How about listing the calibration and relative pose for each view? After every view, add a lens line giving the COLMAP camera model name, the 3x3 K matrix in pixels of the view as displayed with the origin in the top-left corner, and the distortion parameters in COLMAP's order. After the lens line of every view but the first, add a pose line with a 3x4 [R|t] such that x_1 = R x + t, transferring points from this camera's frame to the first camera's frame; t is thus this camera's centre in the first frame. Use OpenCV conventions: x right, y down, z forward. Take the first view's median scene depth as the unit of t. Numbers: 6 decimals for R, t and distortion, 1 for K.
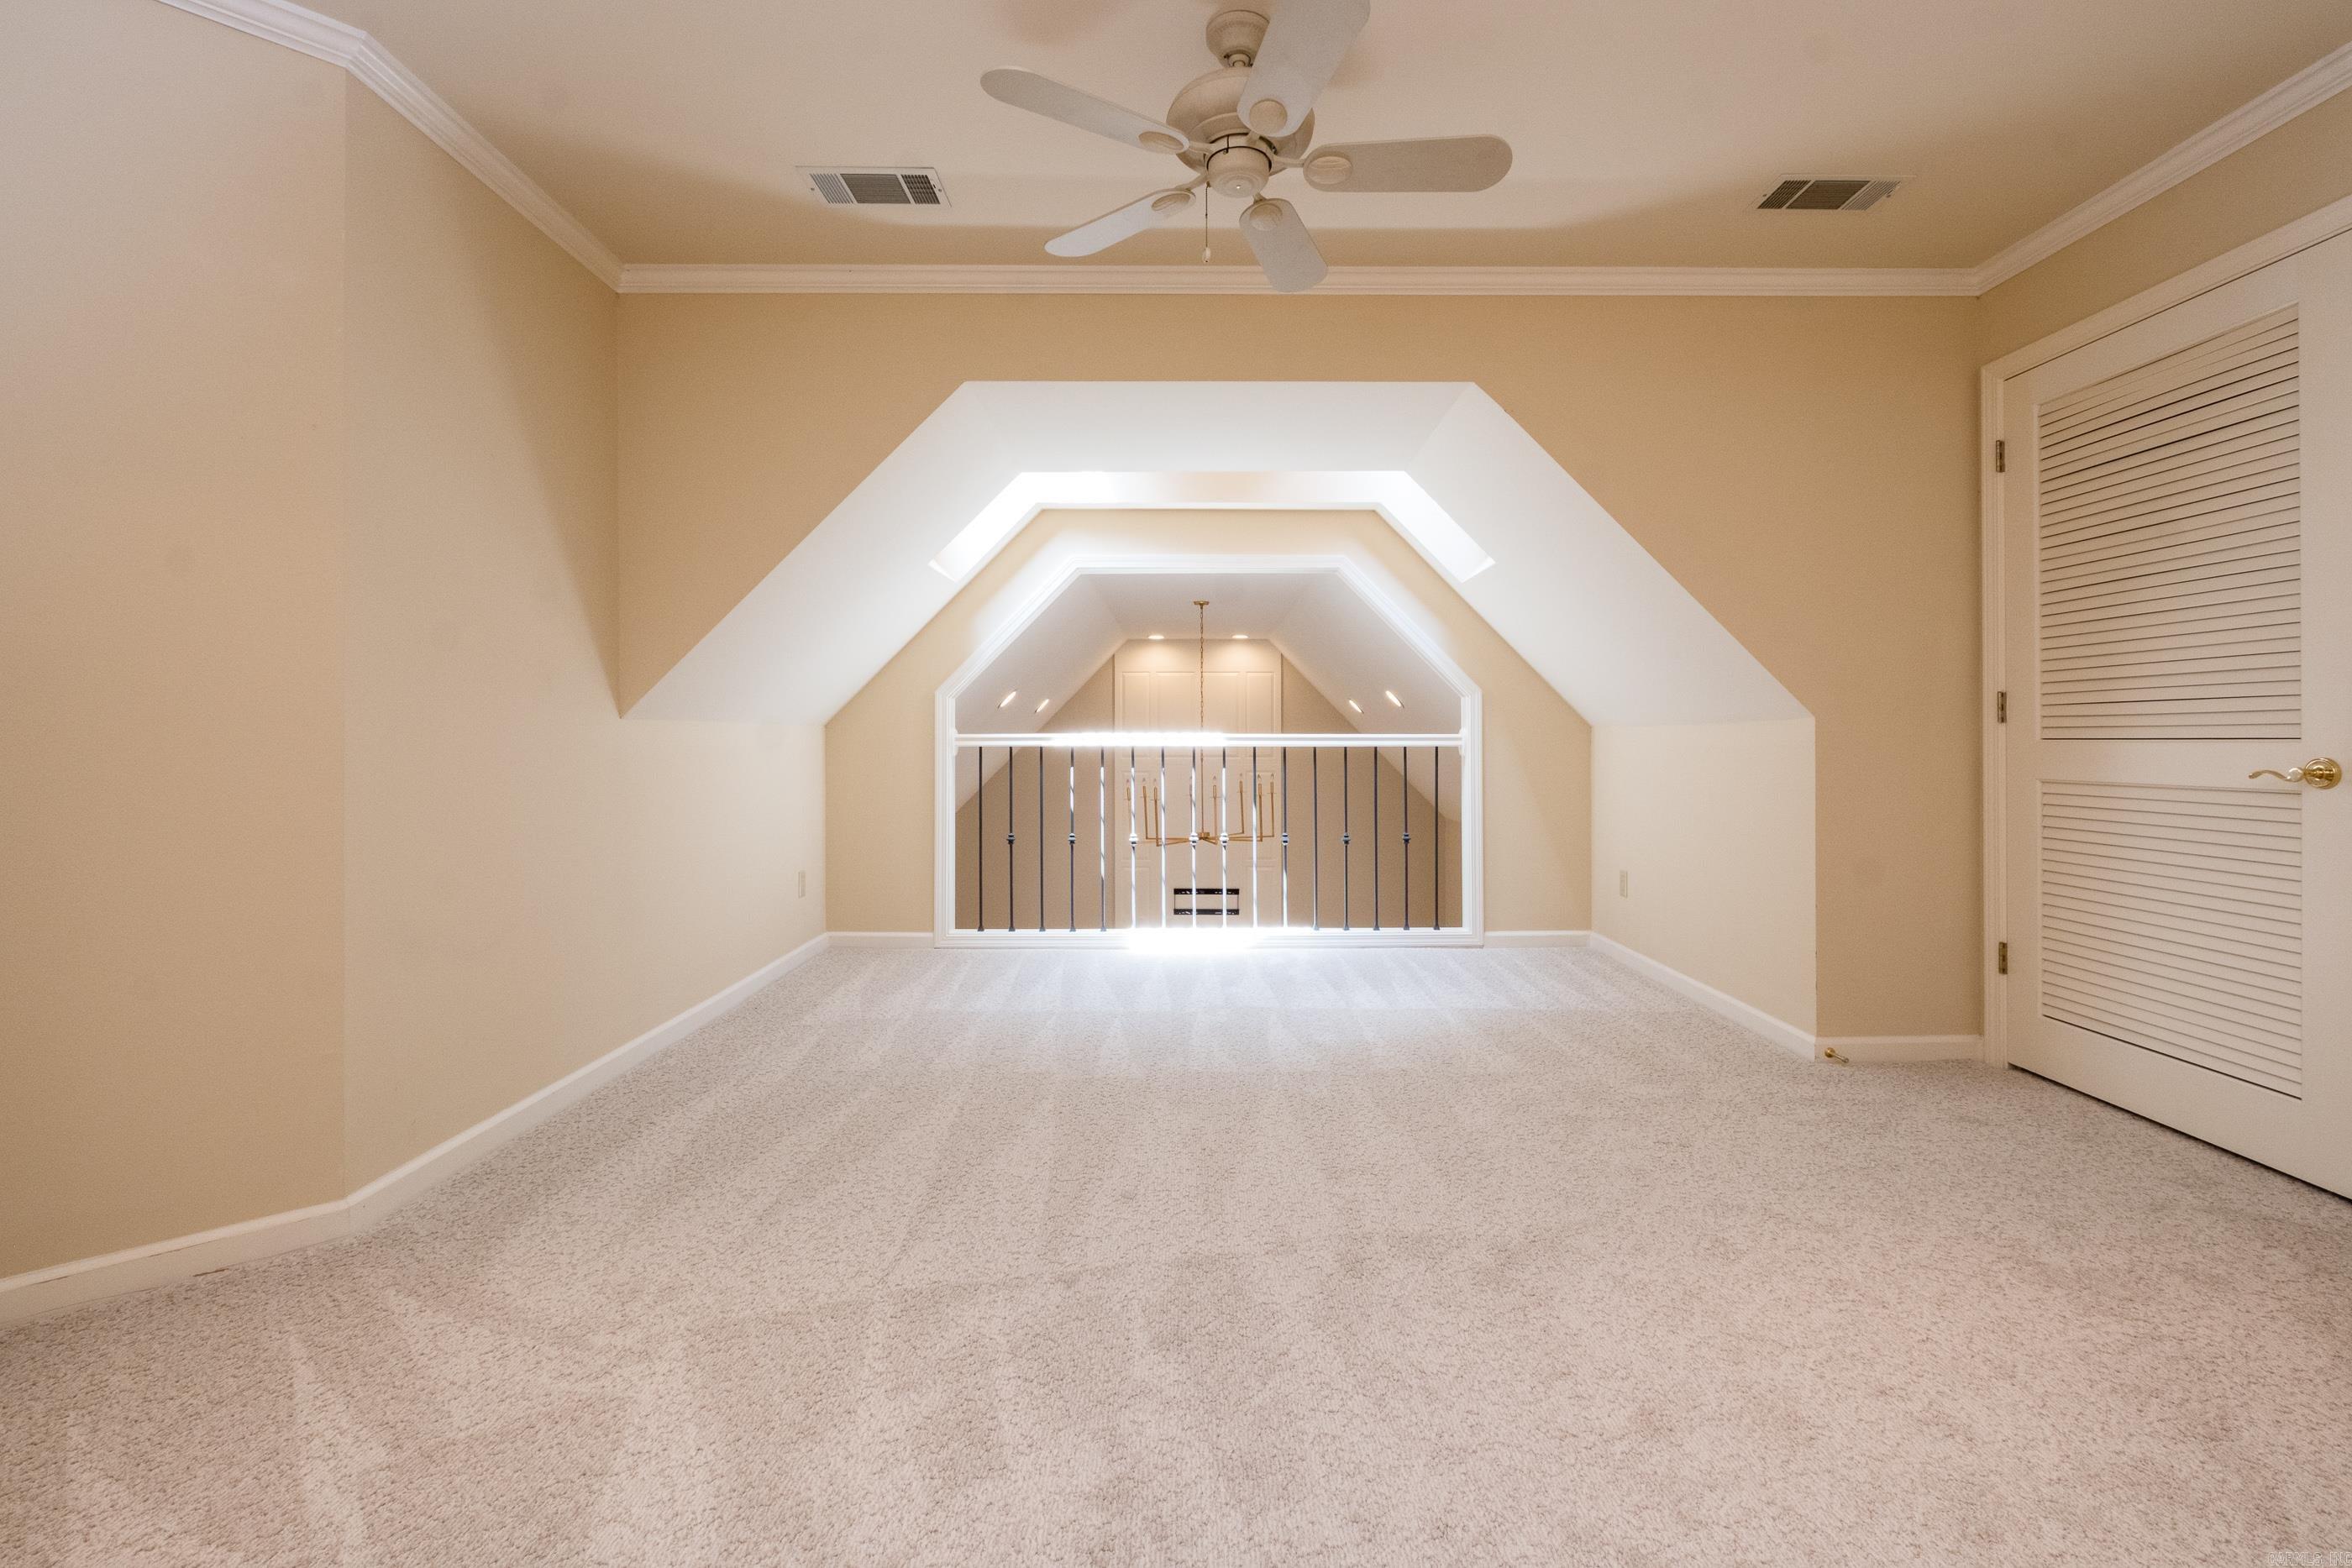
lens RADIAL K [[1017.0, 0, 1193.9], [0, 1017.0, 744.1], [0, 0, 1]] dist [0.003580, -0.000469]
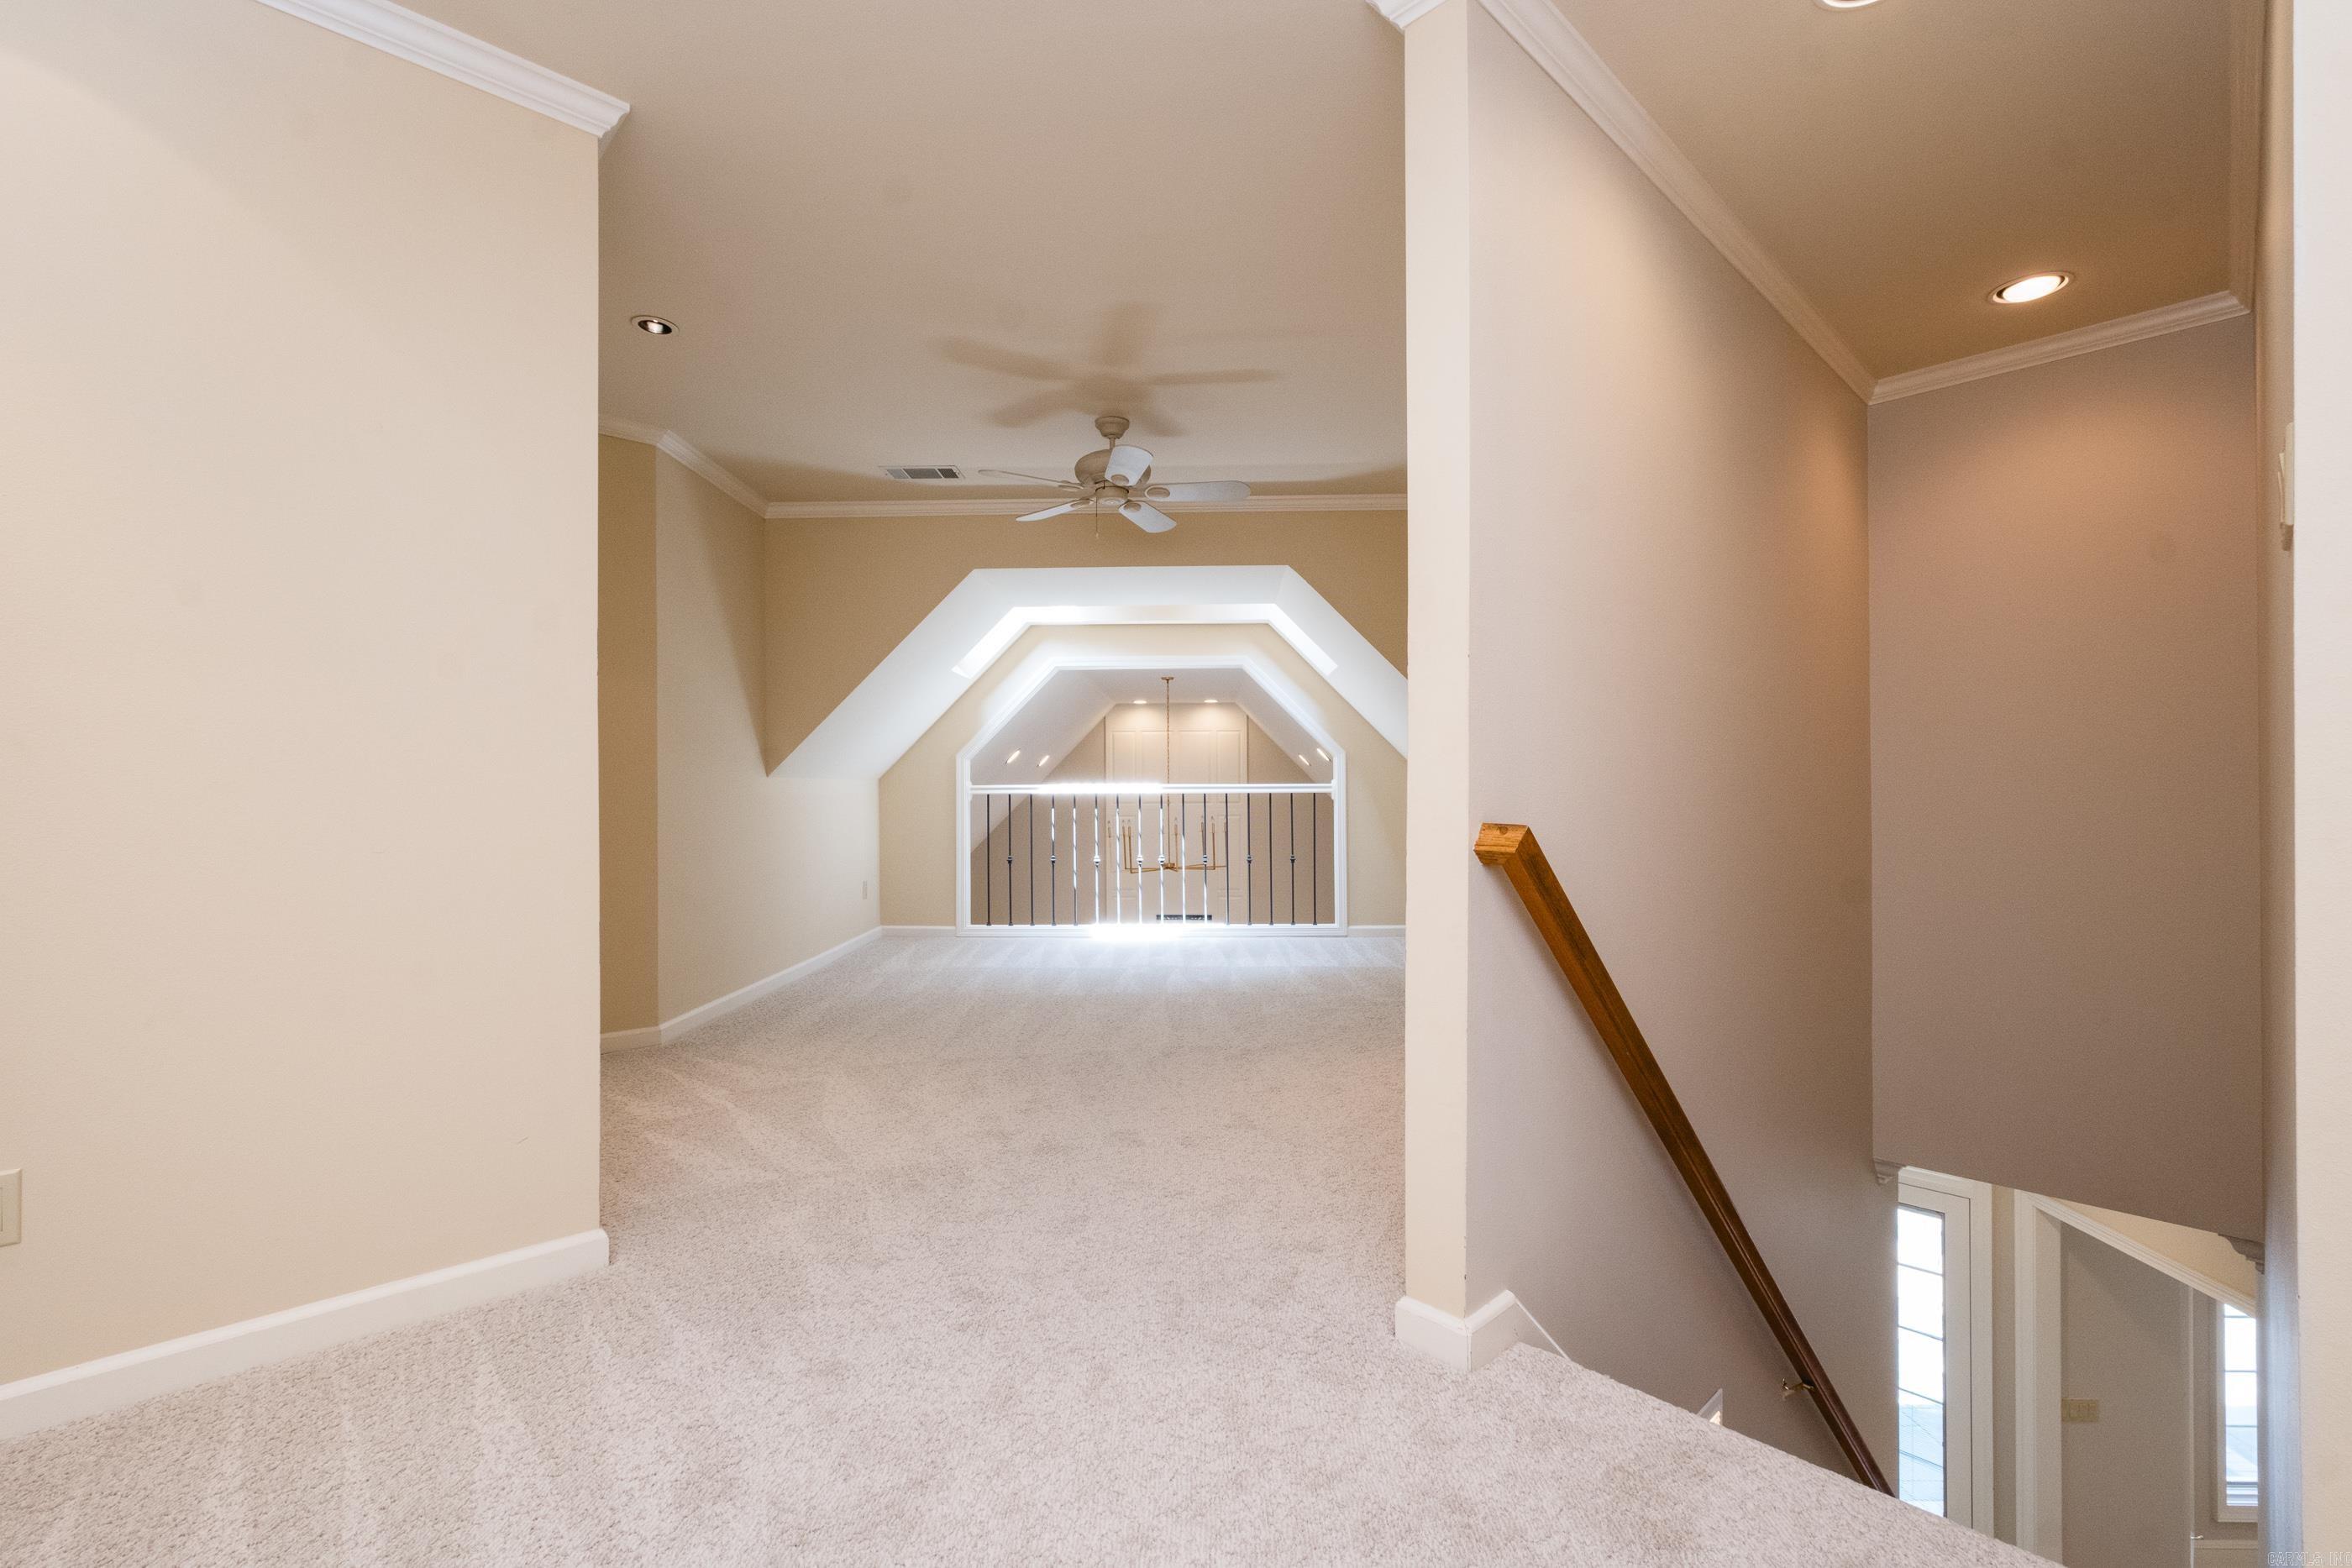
lens RADIAL K [[1017.0, 0, 1175.5], [0, 1017.0, 786.5], [0, 0, 1]] dist [0.003580, -0.000469]
pose [[0.999383, -0.004775, -0.034793, 0.097463], [0.004585, 0.999974, -0.005542, 0.000487], [0.034818, 0.005379, 0.999379, -0.394266]]
